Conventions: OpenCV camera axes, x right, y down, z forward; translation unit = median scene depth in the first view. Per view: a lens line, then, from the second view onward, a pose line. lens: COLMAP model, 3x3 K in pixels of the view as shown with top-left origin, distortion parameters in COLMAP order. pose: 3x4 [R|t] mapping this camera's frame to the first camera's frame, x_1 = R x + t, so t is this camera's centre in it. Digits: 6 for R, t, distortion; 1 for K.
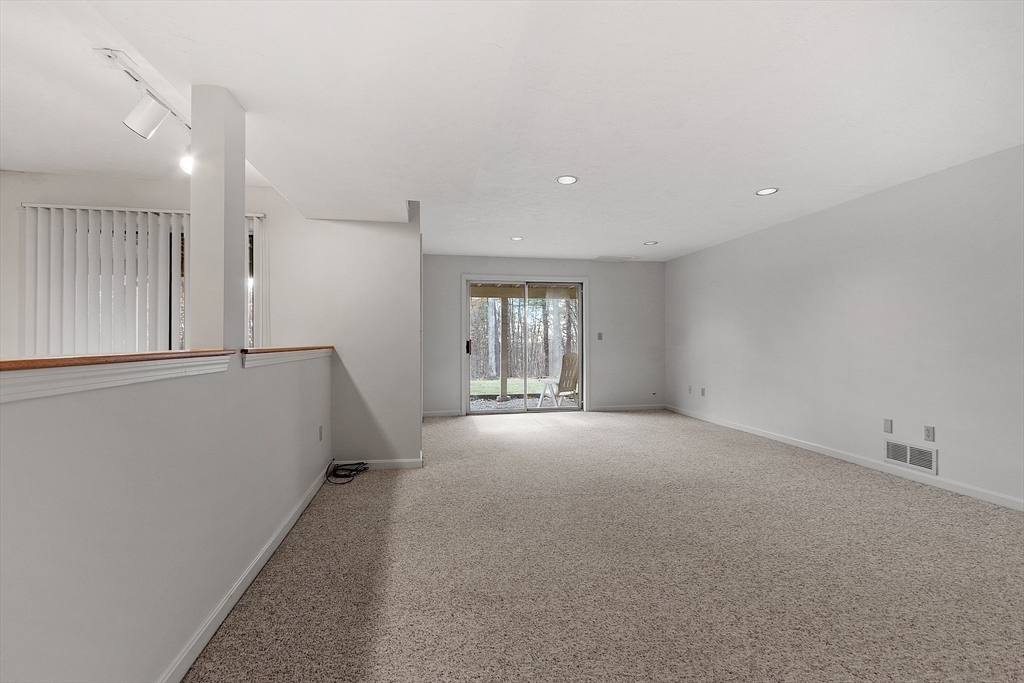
lens RADIAL K [[446.3, 0, 512.0], [0, 446.3, 341.5], [0, 0, 1]] dist [0.000386, -0.000052]
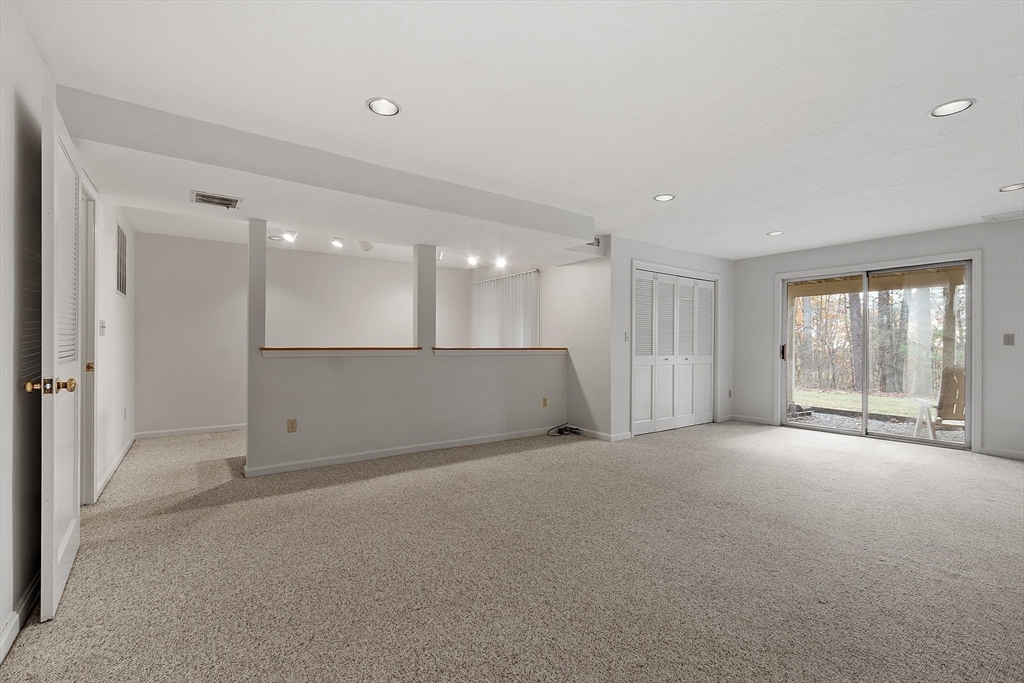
lens RADIAL K [[446.3, 0, 512.0], [0, 446.3, 341.5], [0, 0, 1]] dist [0.000386, -0.000052]
pose [[0.440018, -0.002192, -0.897986, 0.480925], [-0.005115, 0.999975, -0.004947, -0.001652], [0.897974, 0.006770, 0.439995, 0.091863]]
